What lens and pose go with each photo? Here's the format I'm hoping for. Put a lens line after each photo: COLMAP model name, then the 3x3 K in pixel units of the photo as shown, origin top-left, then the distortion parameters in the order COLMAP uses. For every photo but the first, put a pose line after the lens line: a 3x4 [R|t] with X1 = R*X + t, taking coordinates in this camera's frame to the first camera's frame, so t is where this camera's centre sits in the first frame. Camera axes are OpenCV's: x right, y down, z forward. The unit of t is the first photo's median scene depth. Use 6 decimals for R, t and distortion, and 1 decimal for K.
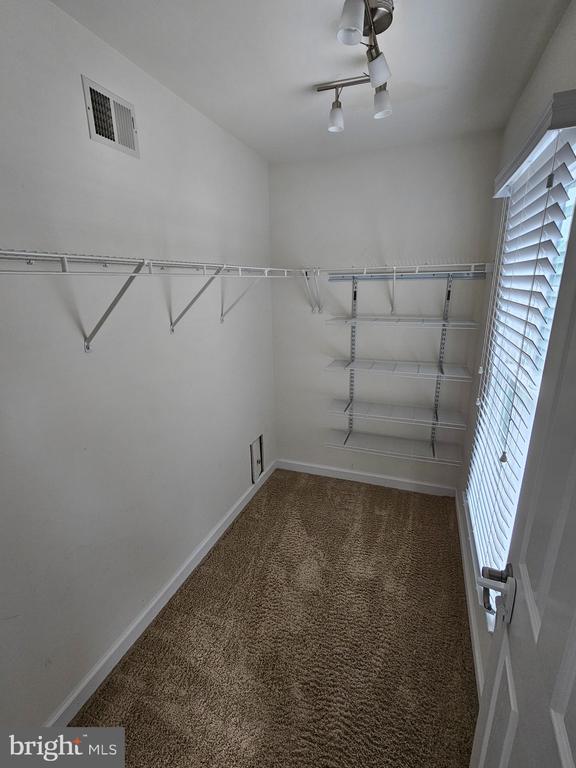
lens RADIAL K [[353.3, 0, 288.0], [0, 353.3, 384.0], [0, 0, 1]] dist [-0.000328, 0.000957]
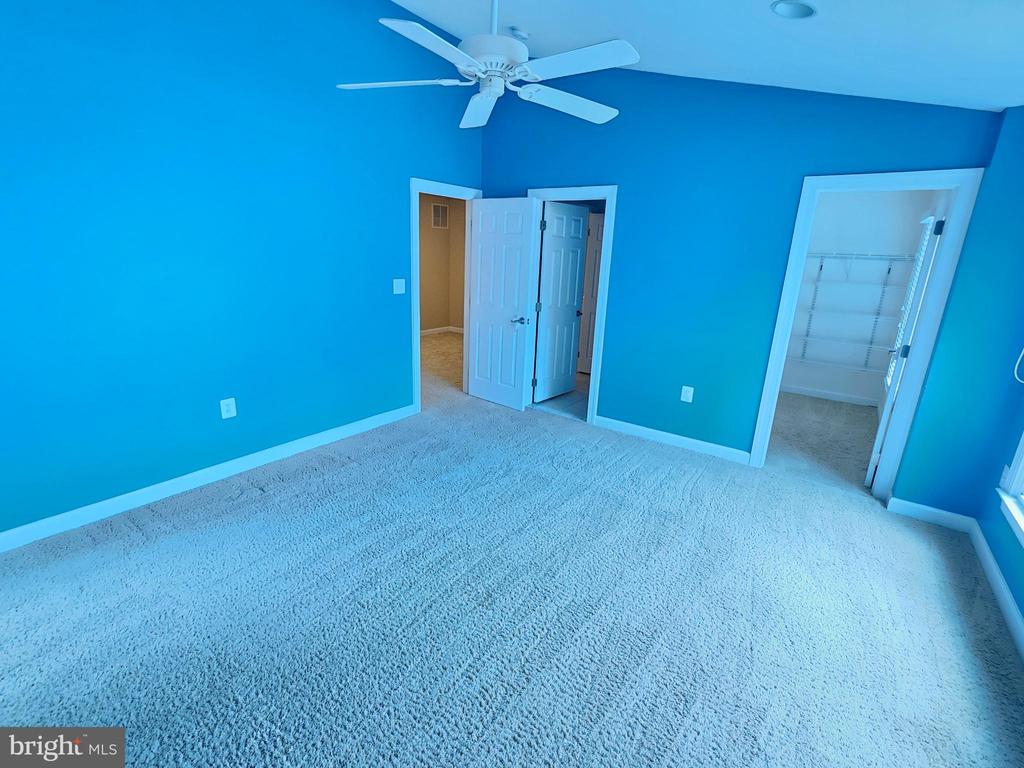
lens RADIAL K [[471.1, 0, 509.6], [0, 471.1, 380.2], [0, 0, 1]] dist [-0.000328, 0.000957]
pose [[0.966913, 0.117676, -0.226343, -0.639016], [-0.119989, 0.992769, 0.003560, 0.420609], [0.225125, 0.023717, 0.974041, -1.392466]]
